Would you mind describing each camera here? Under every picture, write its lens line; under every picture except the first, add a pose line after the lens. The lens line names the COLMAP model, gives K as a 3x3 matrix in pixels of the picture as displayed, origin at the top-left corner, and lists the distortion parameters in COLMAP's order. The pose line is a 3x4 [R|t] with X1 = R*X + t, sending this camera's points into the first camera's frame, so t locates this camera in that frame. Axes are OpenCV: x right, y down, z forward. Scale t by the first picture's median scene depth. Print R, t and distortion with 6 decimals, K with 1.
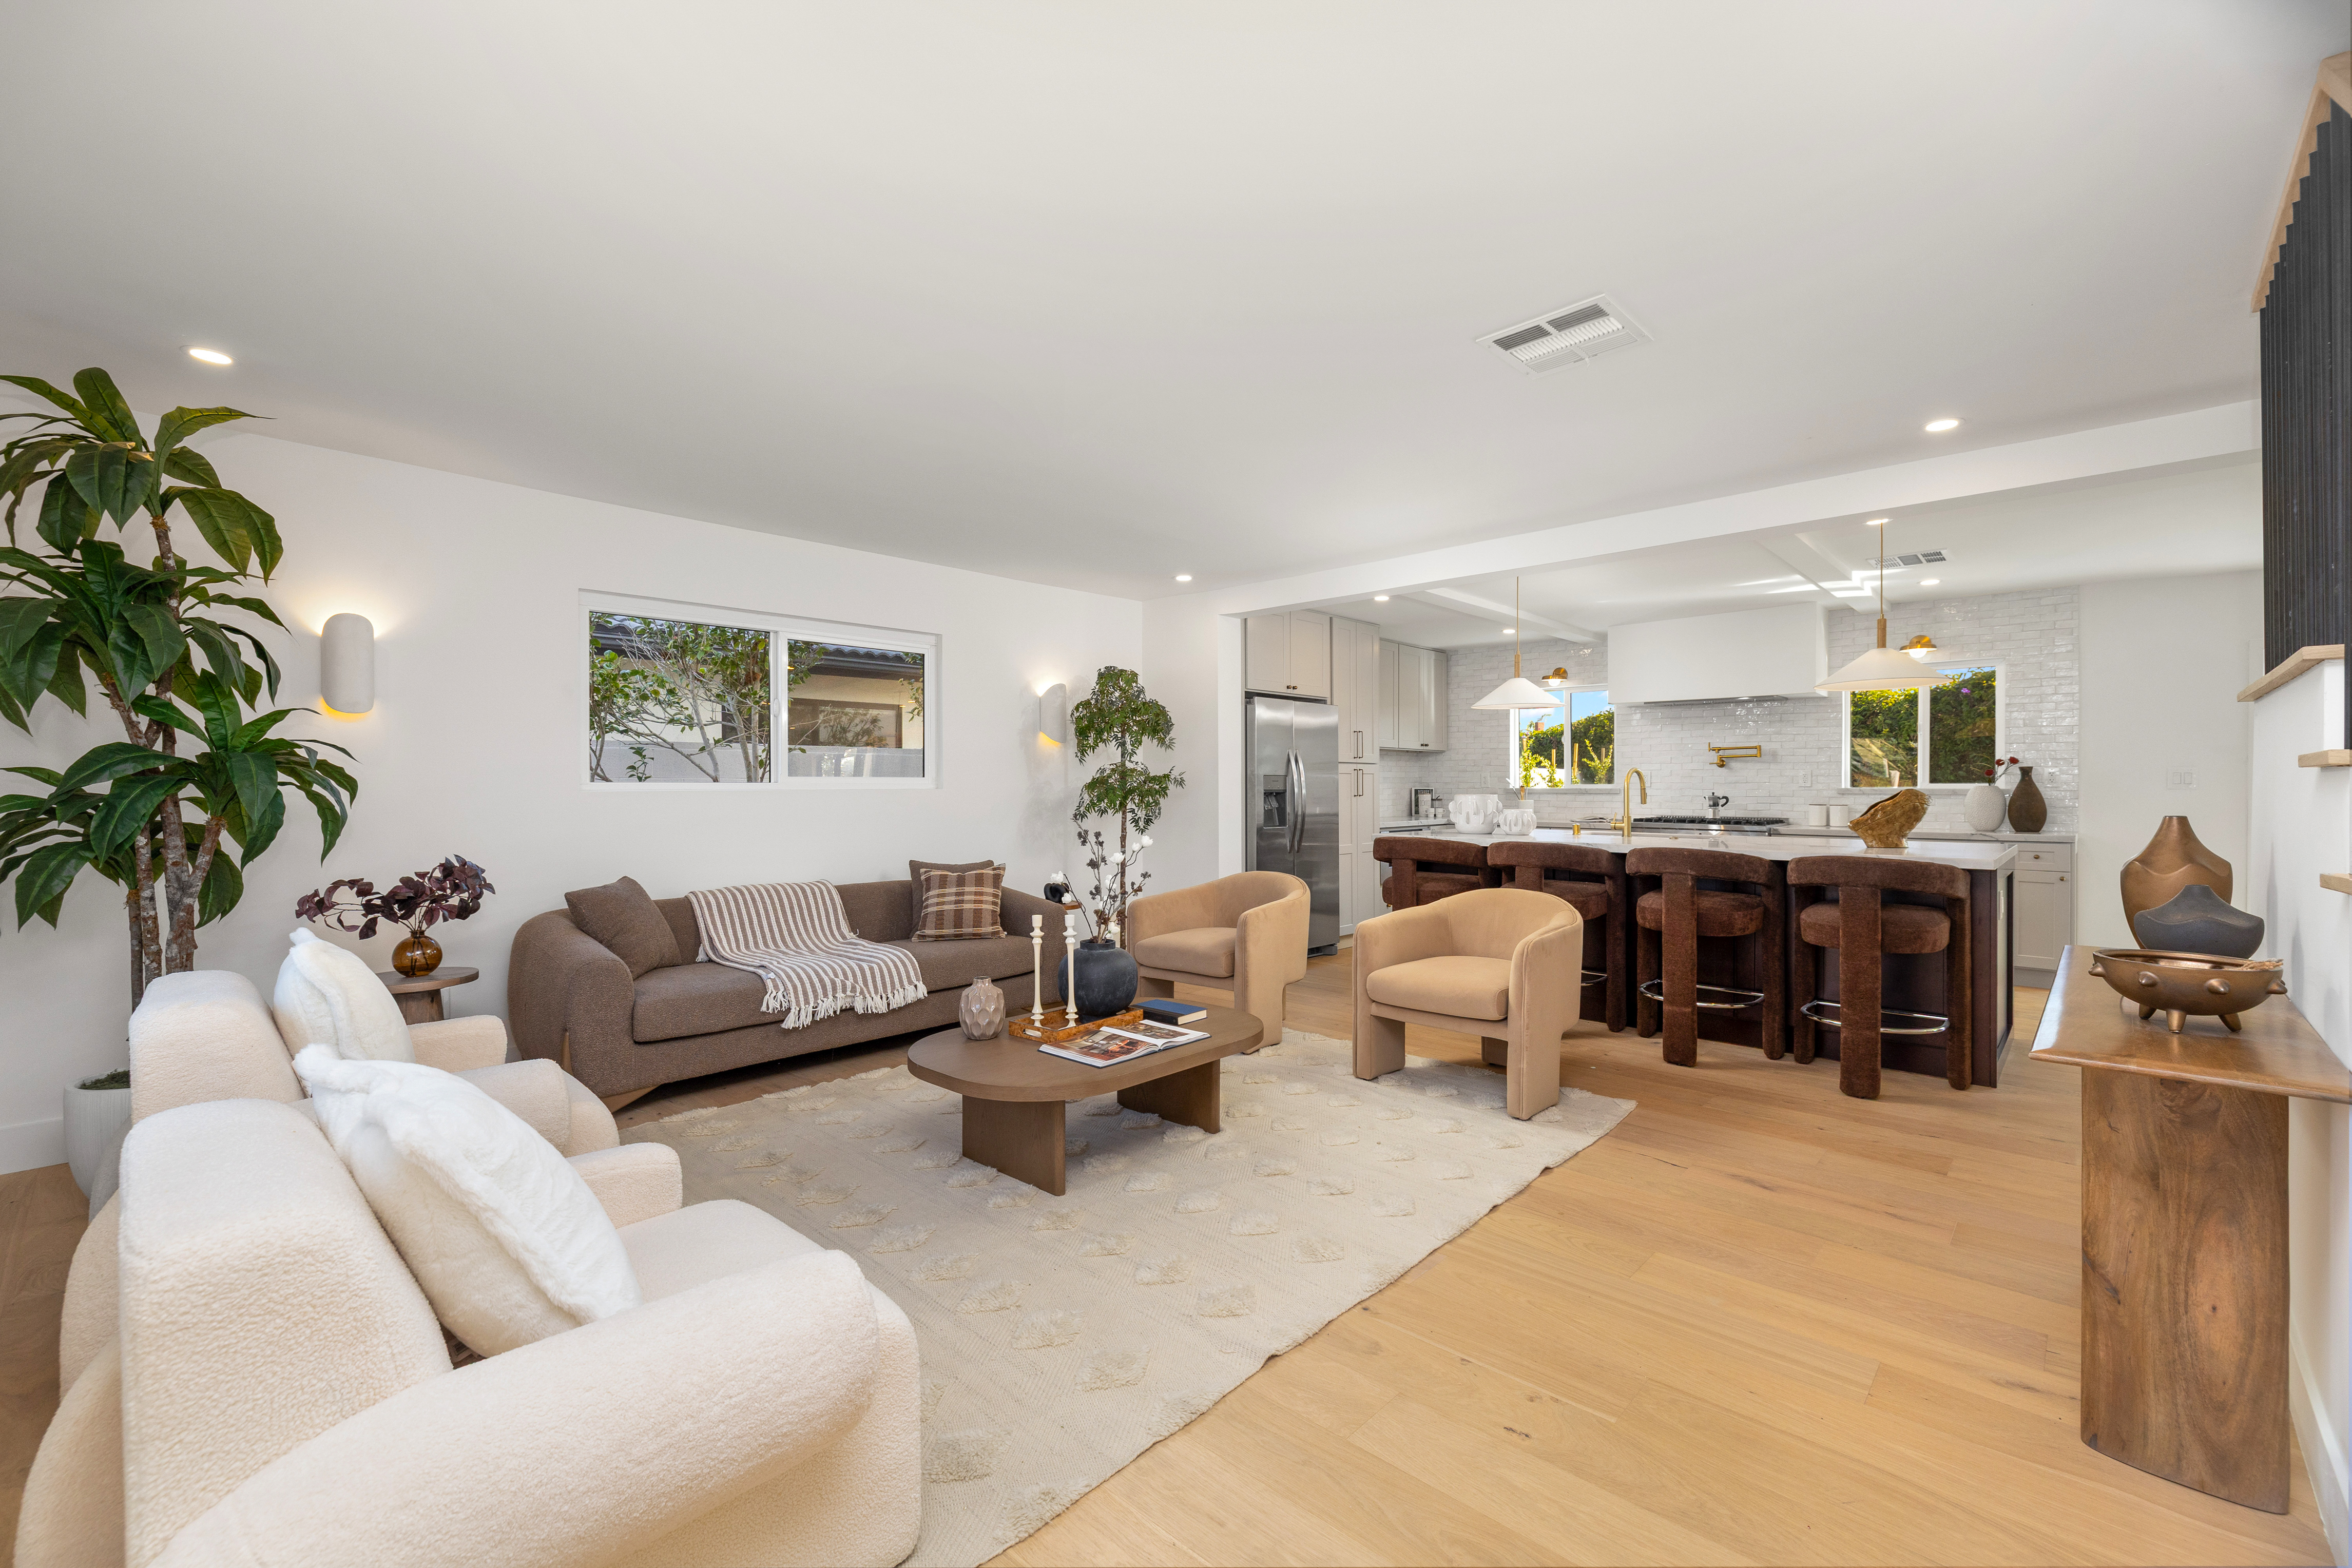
lens RADIAL K [[988.5, 0, 1183.2], [0, 988.5, 790.7], [0, 0, 1]] dist [-0.002967, -0.000170]
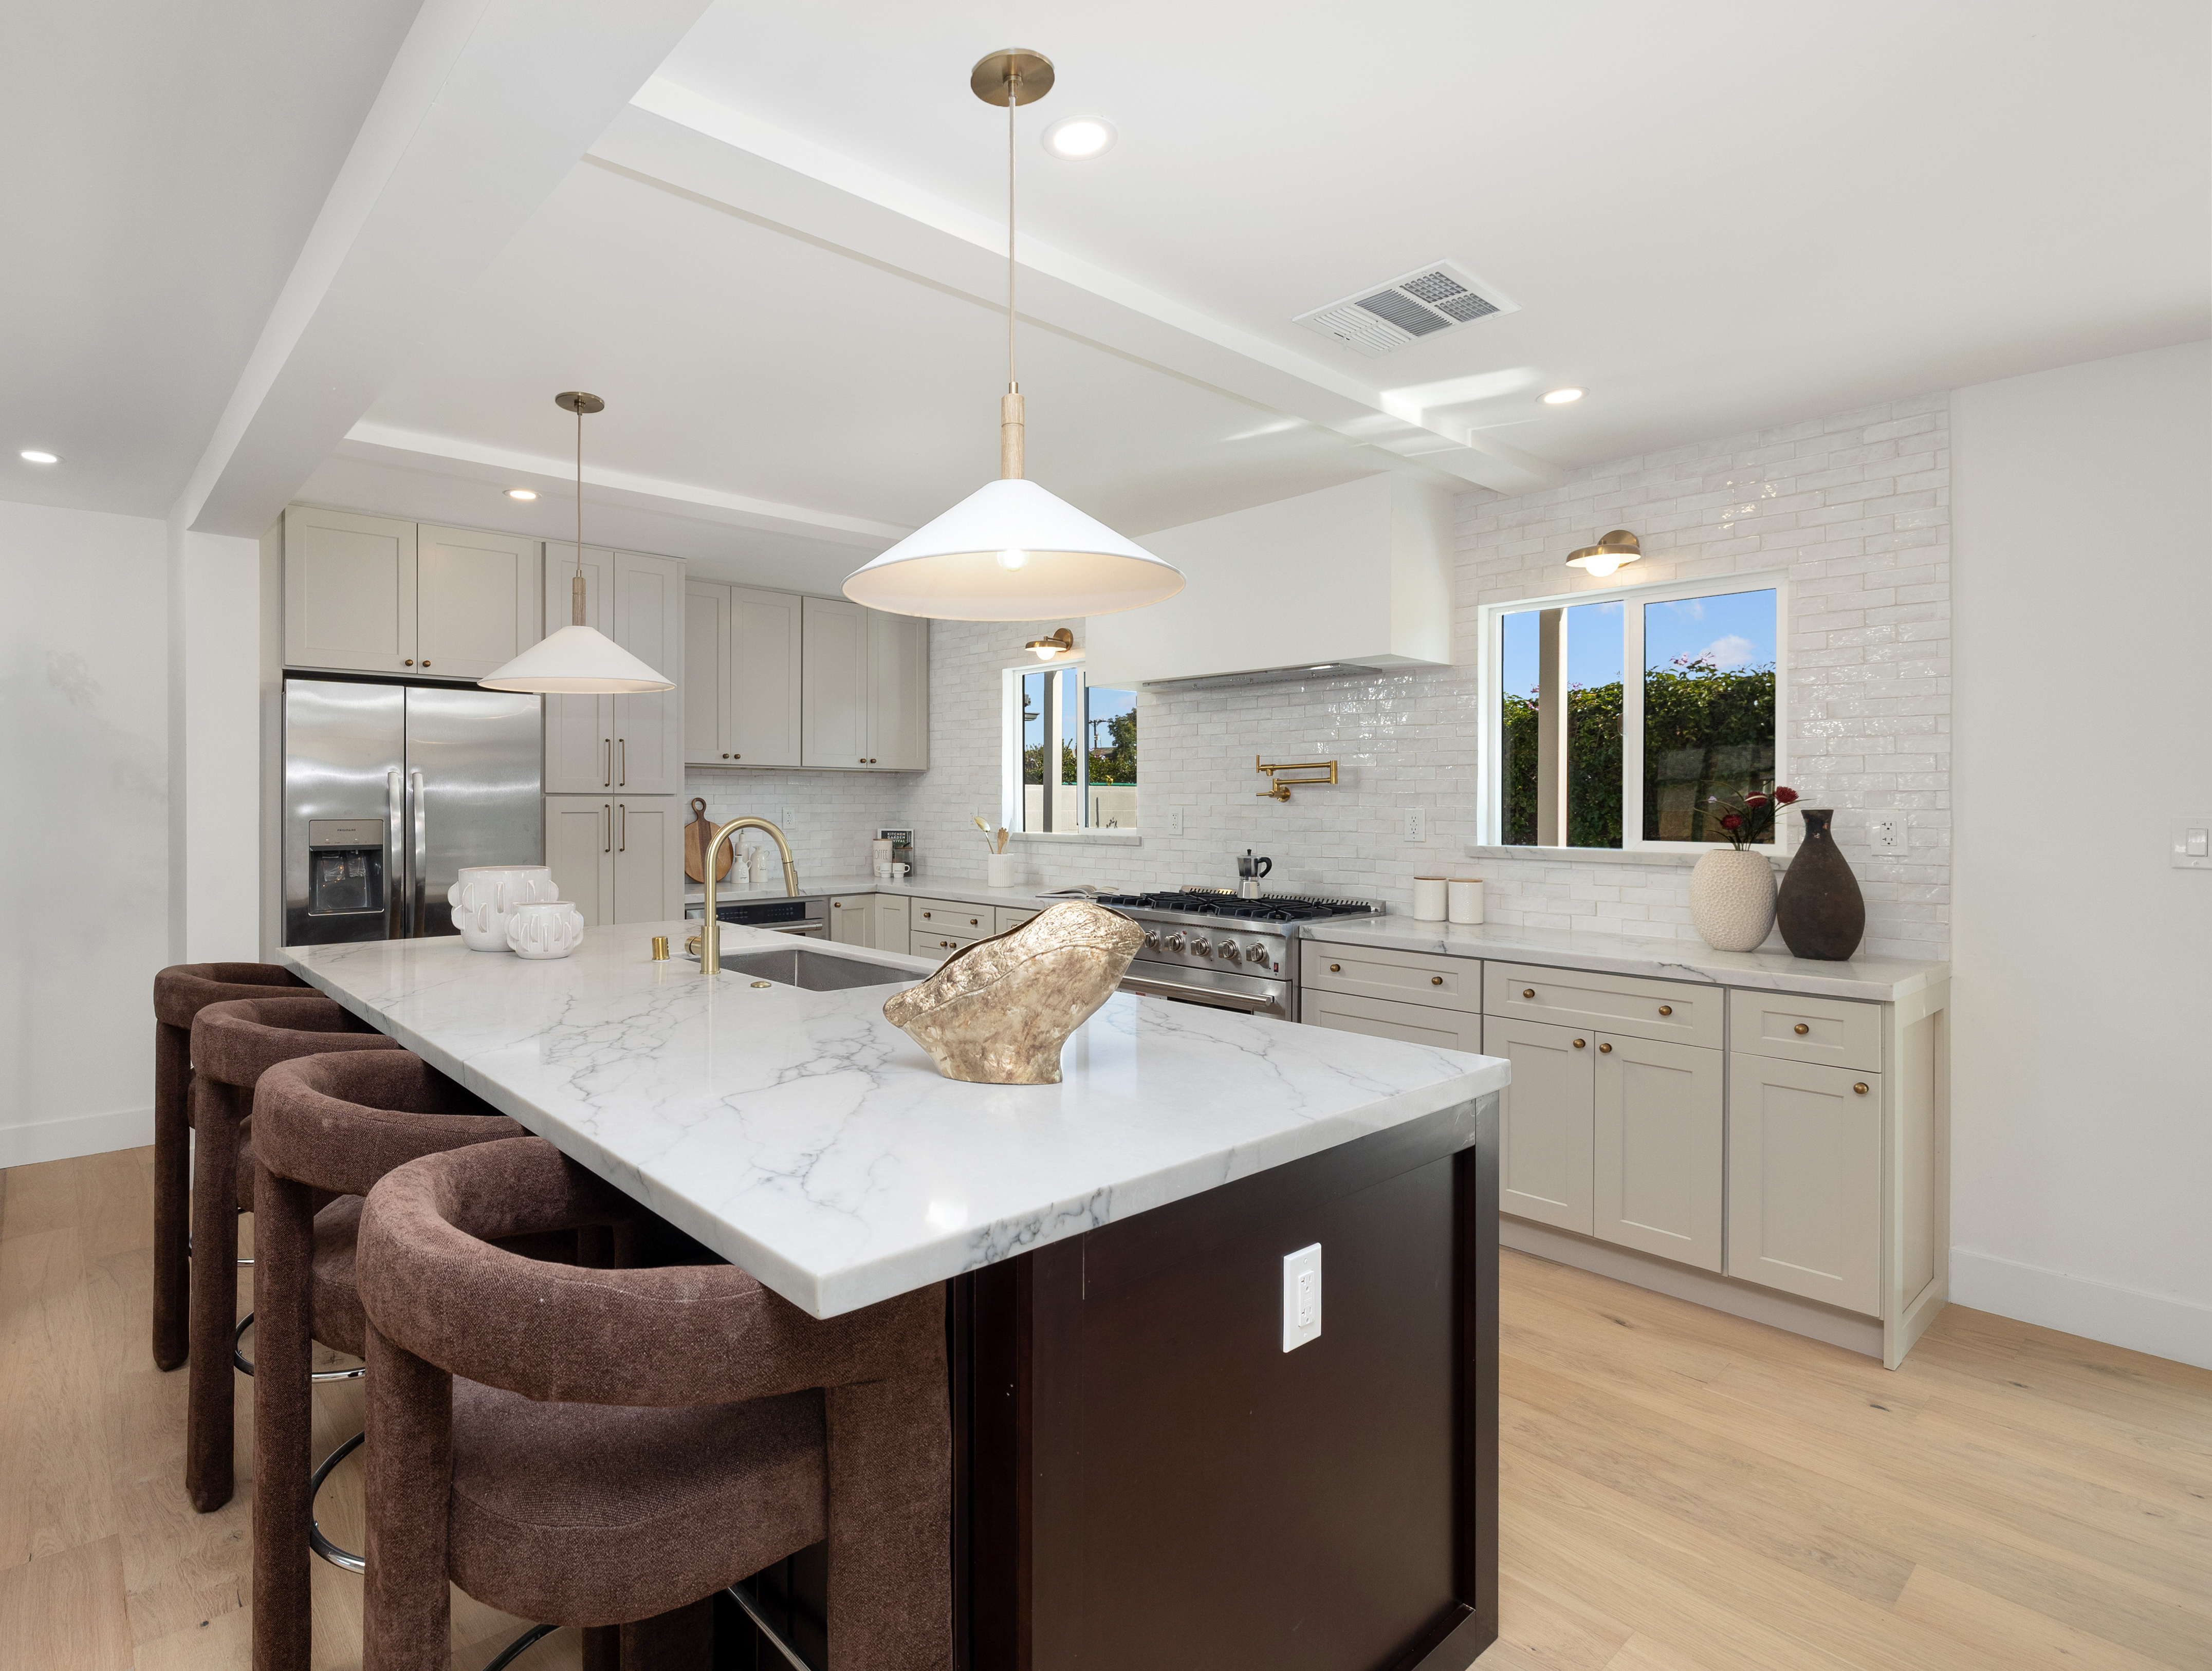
lens RADIAL K [[1106.8, 0, 912.1], [0, 1106.8, 804.5], [0, 0, 1]] dist [0.001088, -0.001739]
pose [[0.988672, 0.001690, -0.150084, 0.548382], [-0.001842, 0.999998, -0.000878, -0.026494], [0.150083, 0.001145, 0.988673, 0.468017]]
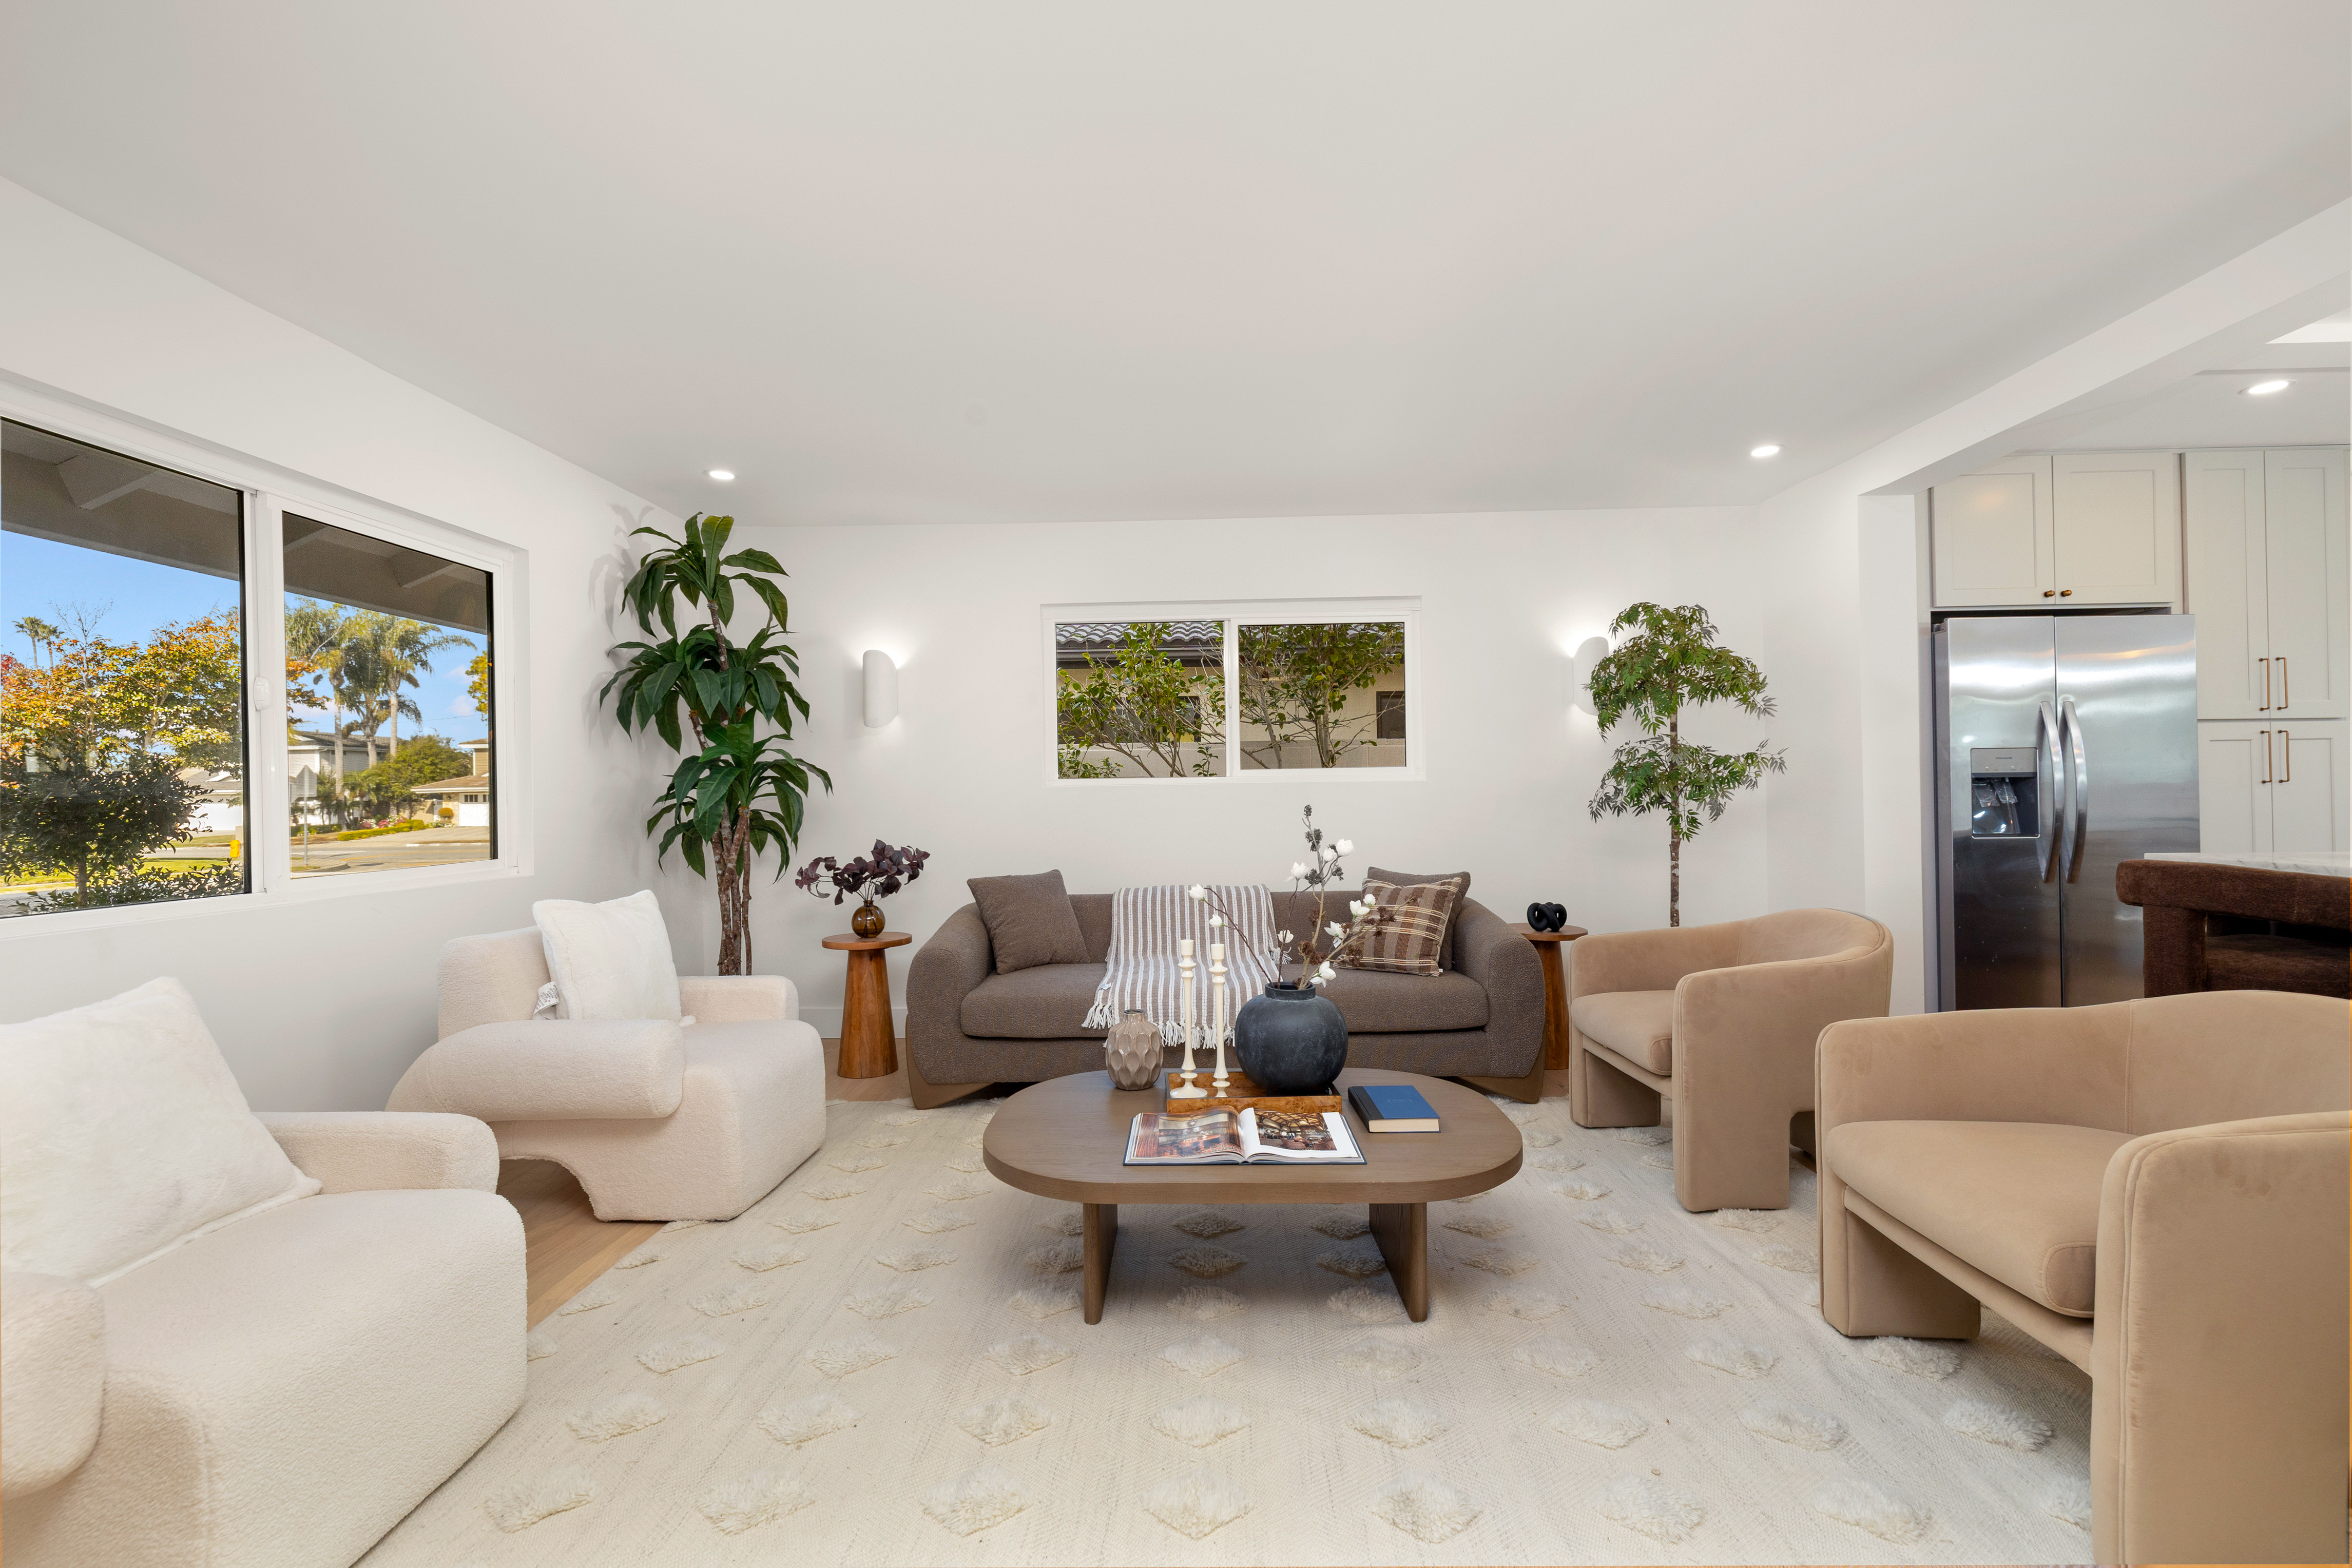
lens RADIAL K [[988.5, 0, 1191.7], [0, 988.5, 788.7], [0, 0, 1]] dist [-0.002967, -0.000170]
pose [[0.659536, -0.013856, -0.751546, 0.233425], [0.009908, 0.999903, -0.009739, 0.010158], [0.751608, -0.001023, 0.659609, 0.278525]]
